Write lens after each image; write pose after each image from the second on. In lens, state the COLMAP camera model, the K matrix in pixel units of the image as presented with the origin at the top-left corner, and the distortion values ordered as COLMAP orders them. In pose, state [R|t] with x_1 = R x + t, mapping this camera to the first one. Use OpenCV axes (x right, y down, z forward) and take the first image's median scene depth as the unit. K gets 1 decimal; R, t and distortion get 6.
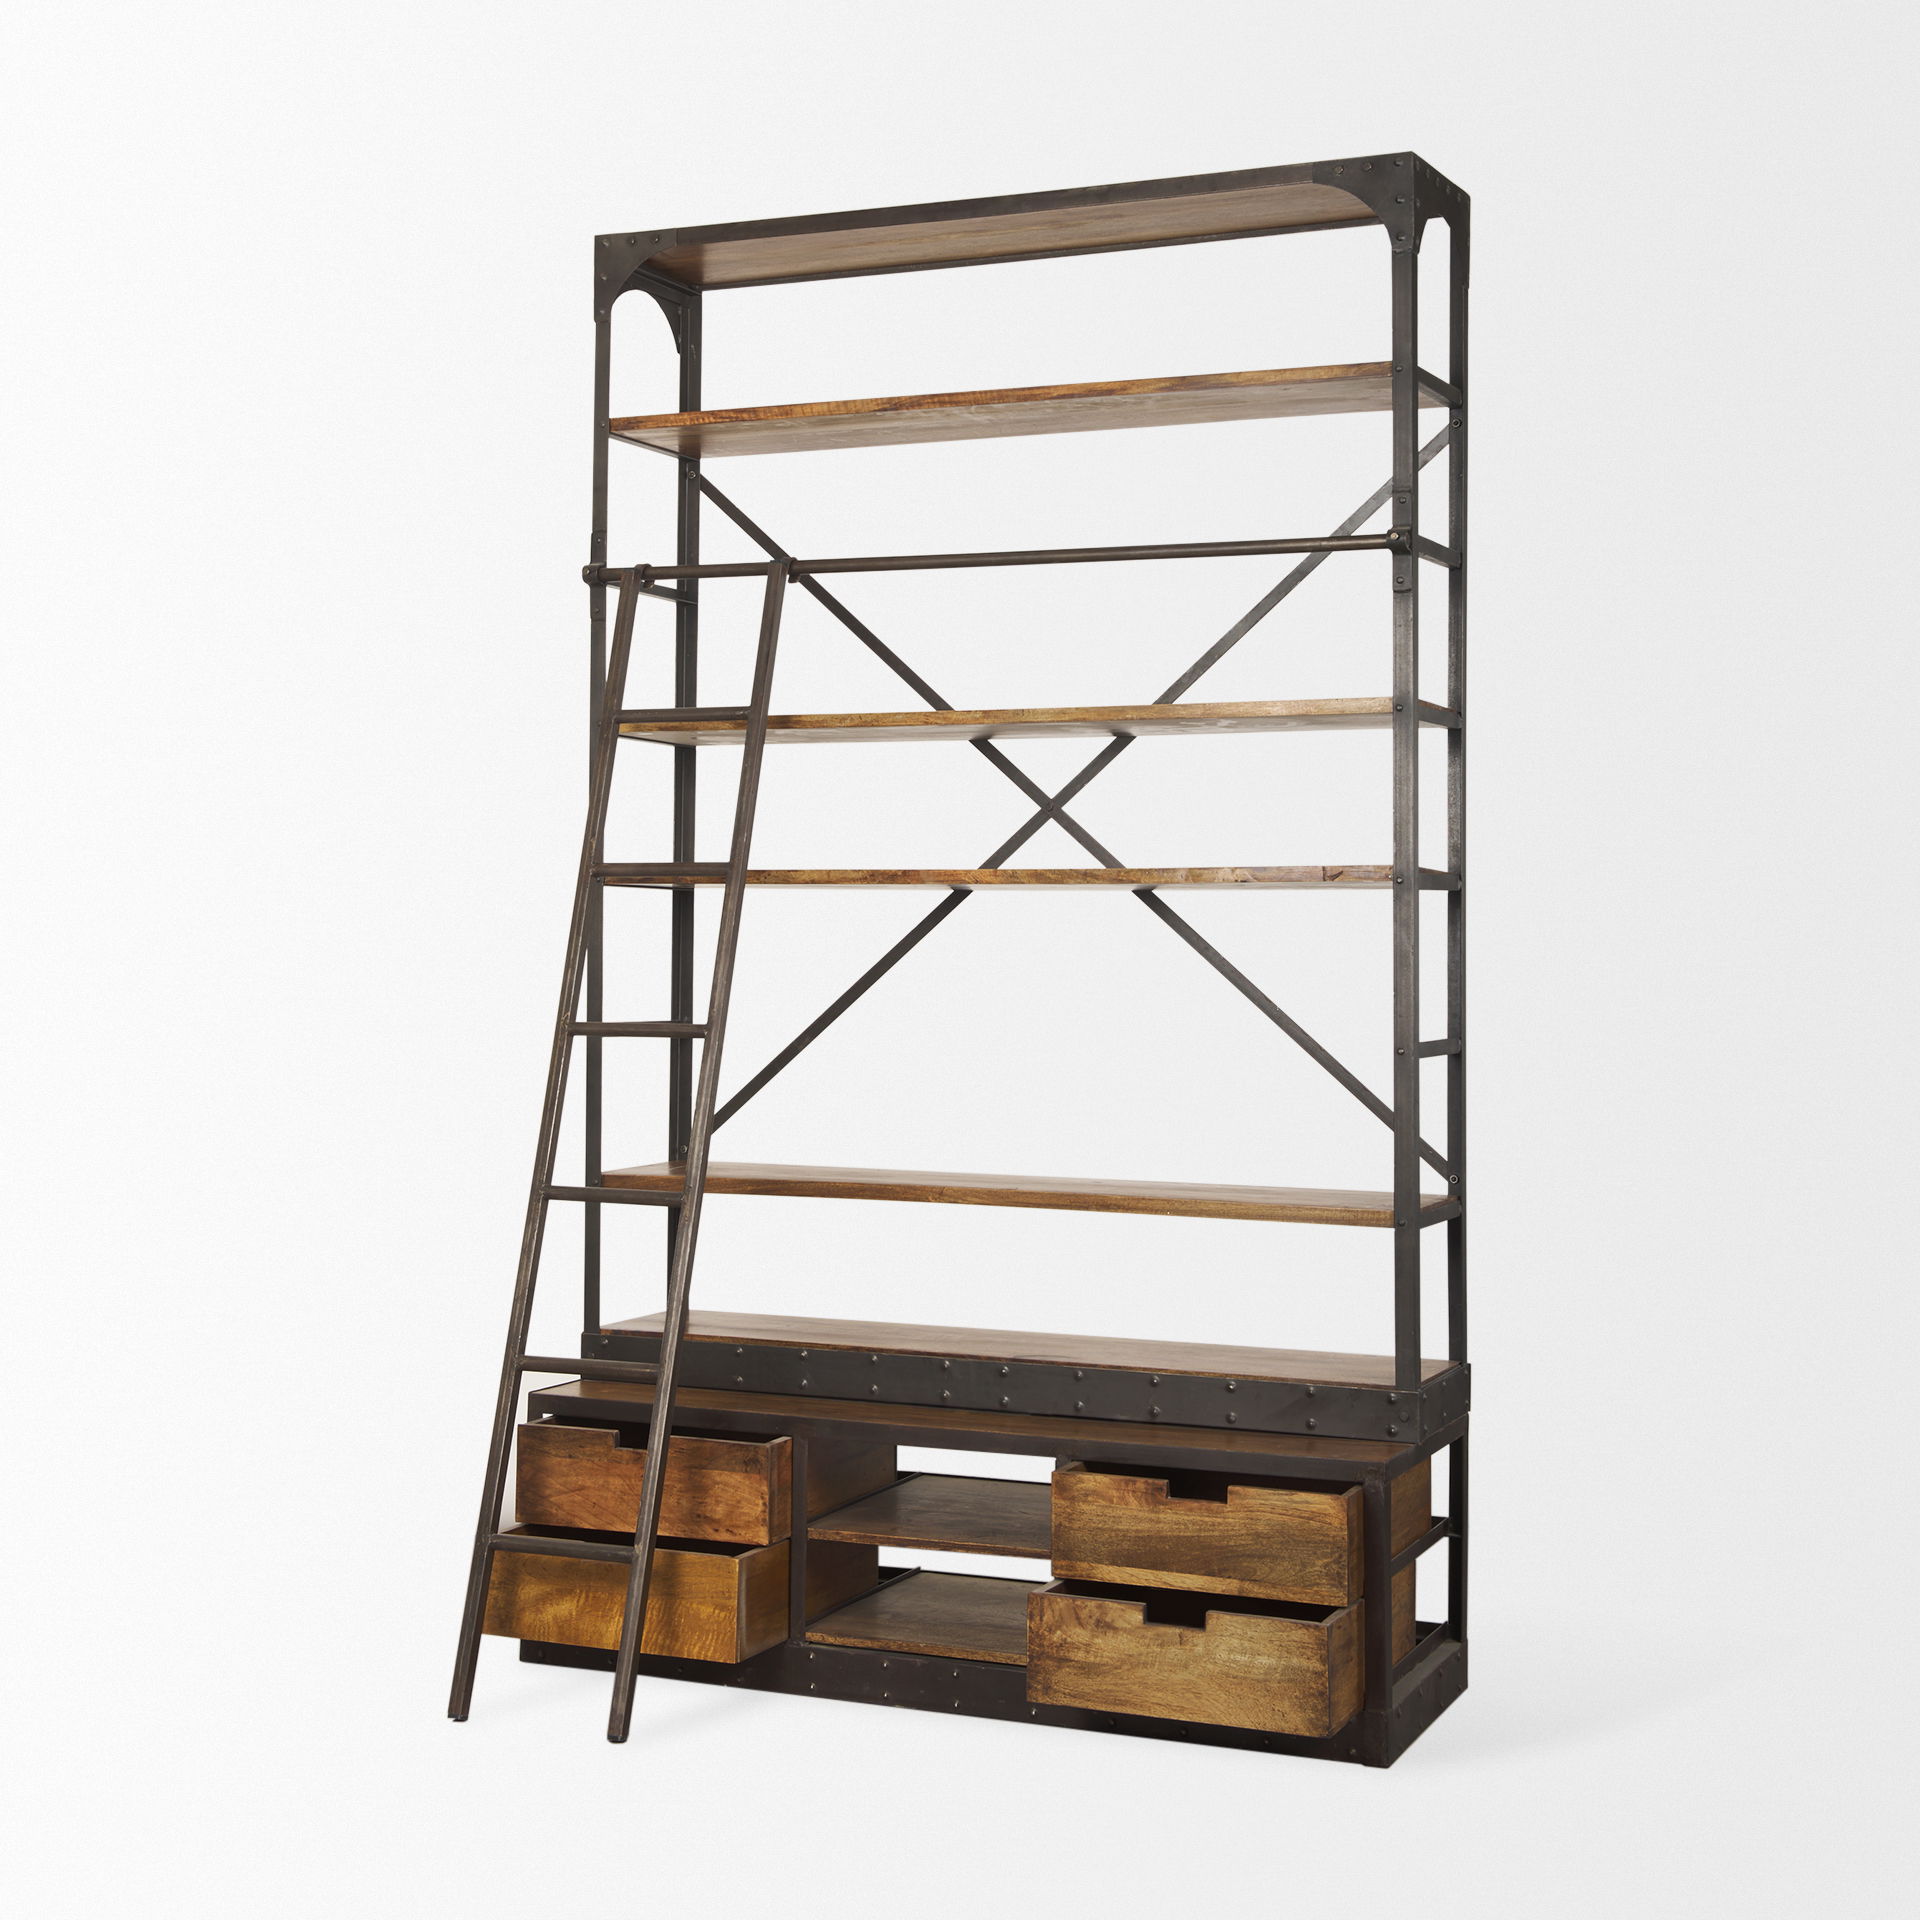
lens RADIAL K [[2899.1, 0, 960.0], [0, 2899.1, 960.0], [0, 0, 1]] dist [0.000465, -0.021386]
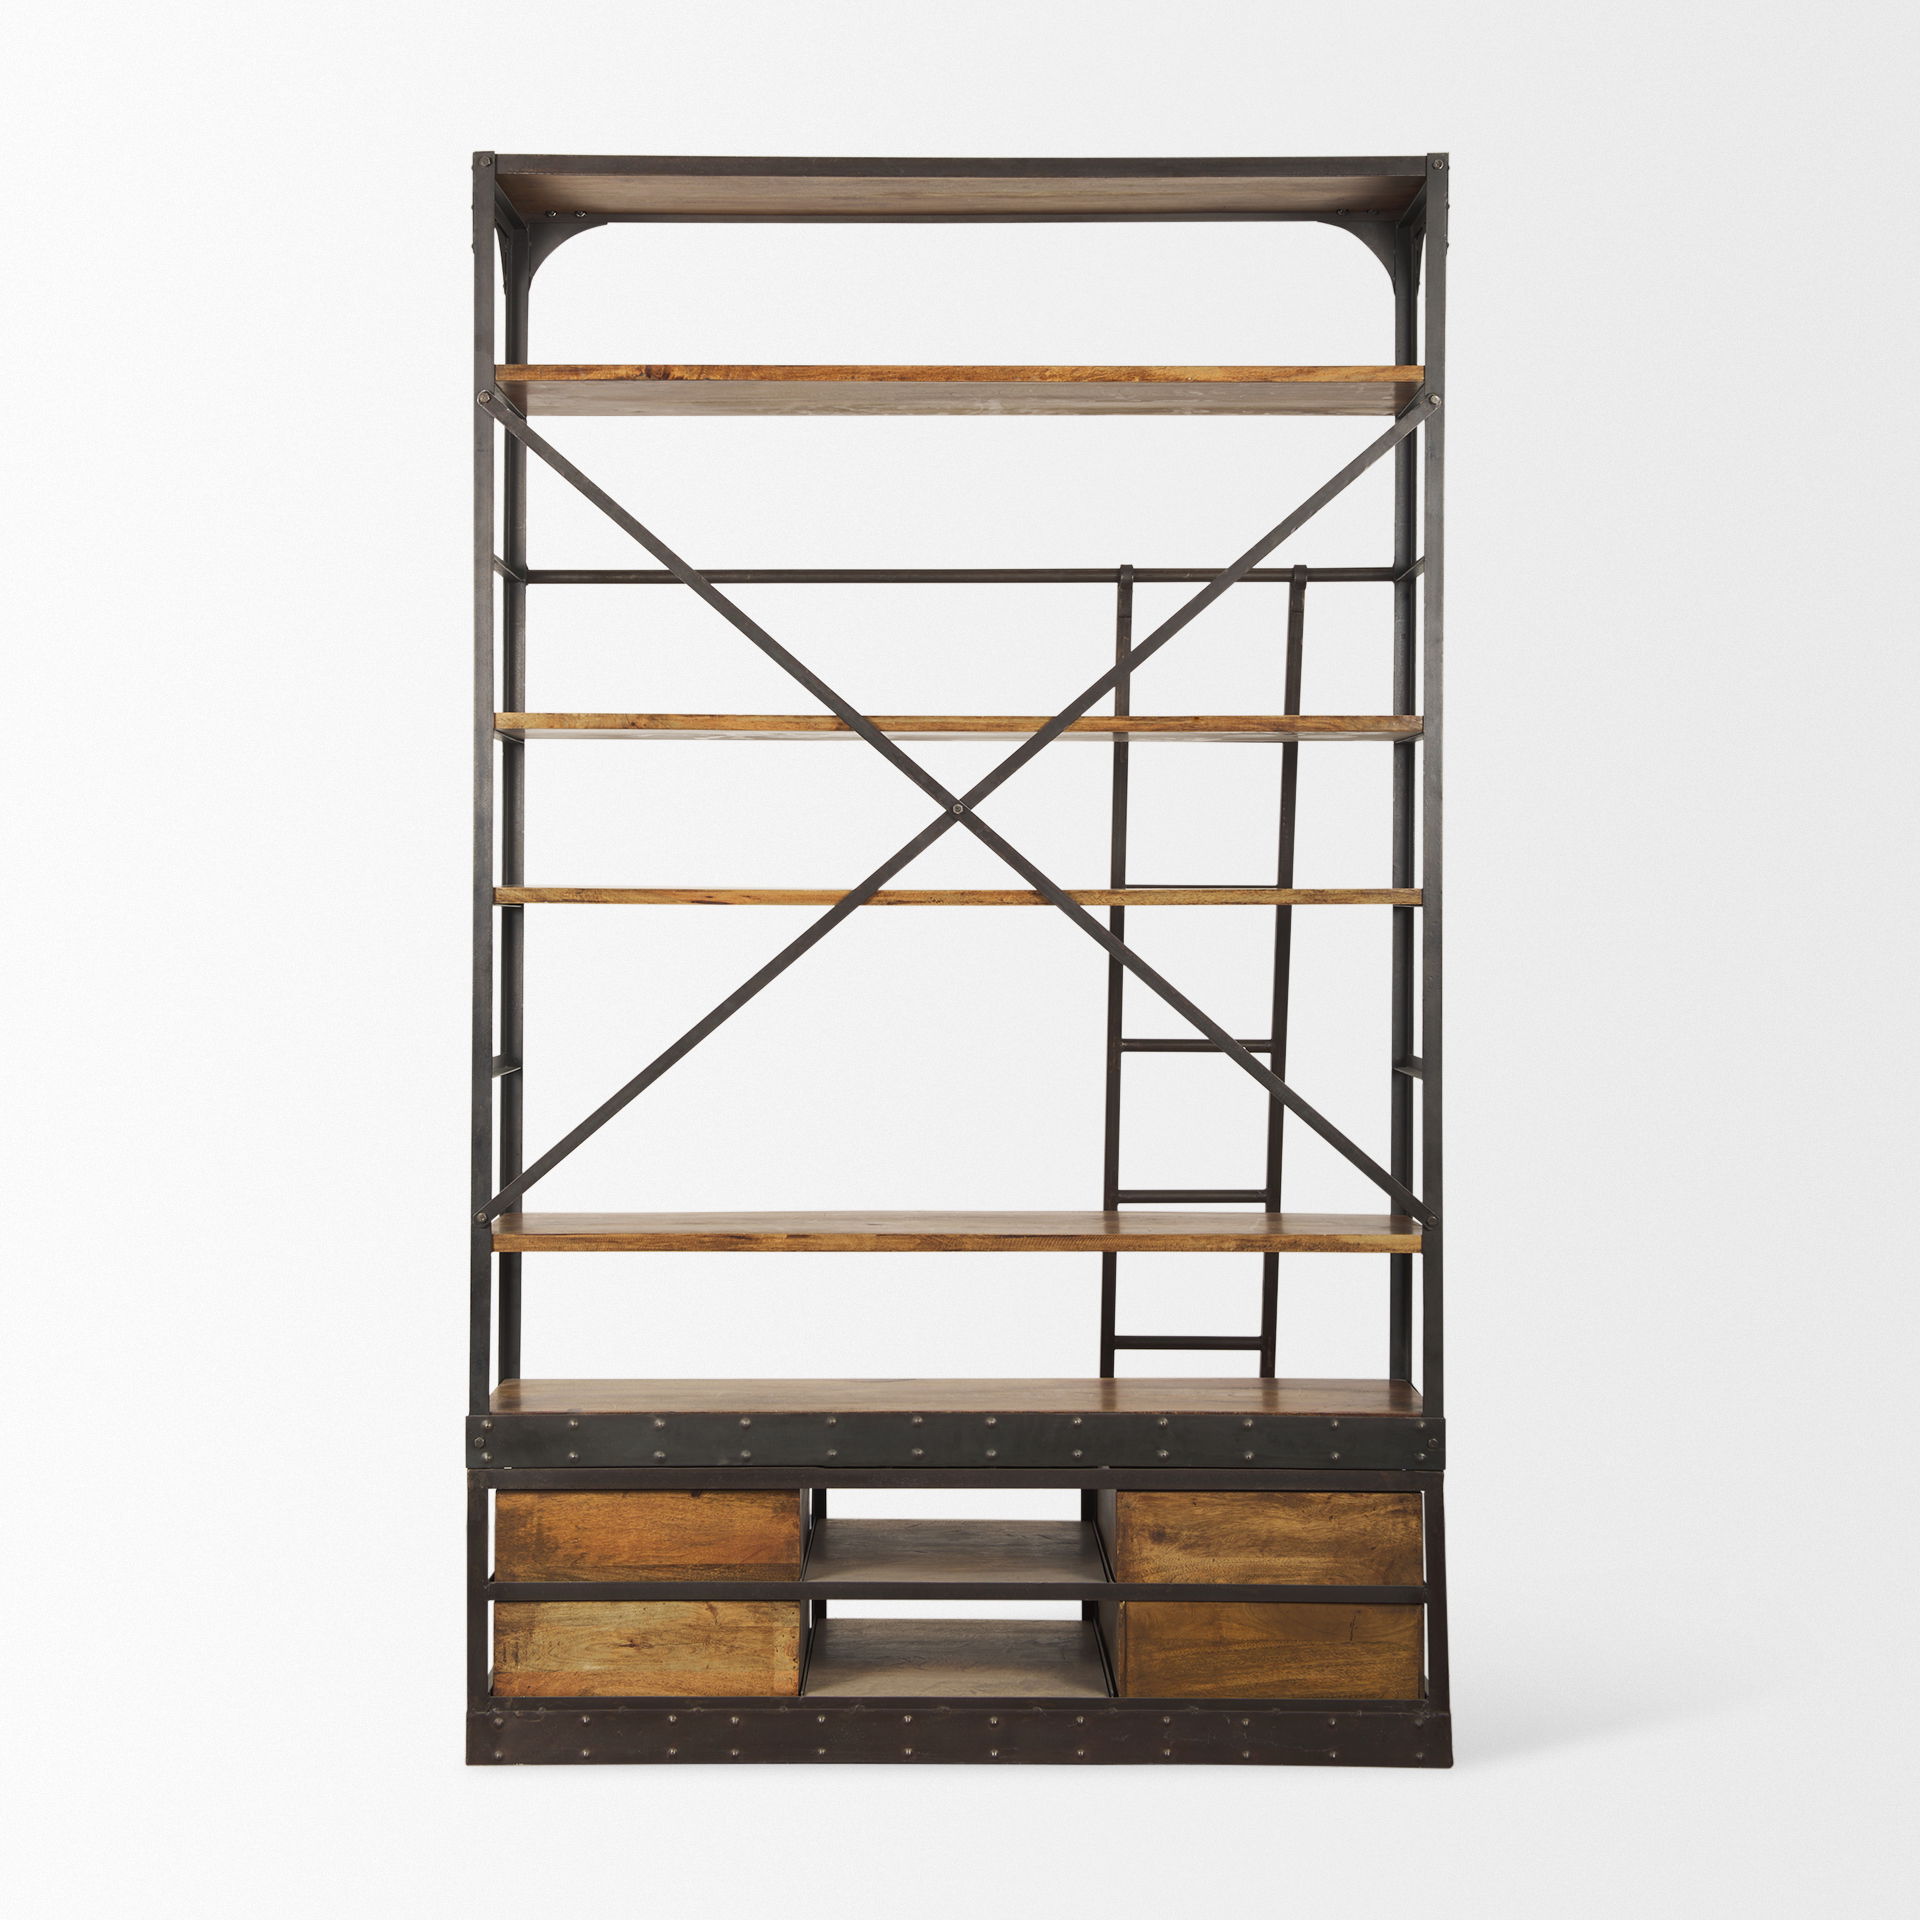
lens RADIAL K [[2899.1, 0, 960.0], [0, 2899.1, 960.0], [0, 0, 1]] dist [0.000465, -0.021386]
pose [[0.912600, -0.005039, 0.408822, -0.360788], [0.006437, 0.999977, -0.002045, -0.005134], [-0.408802, 0.004498, 0.912612, 0.152687]]
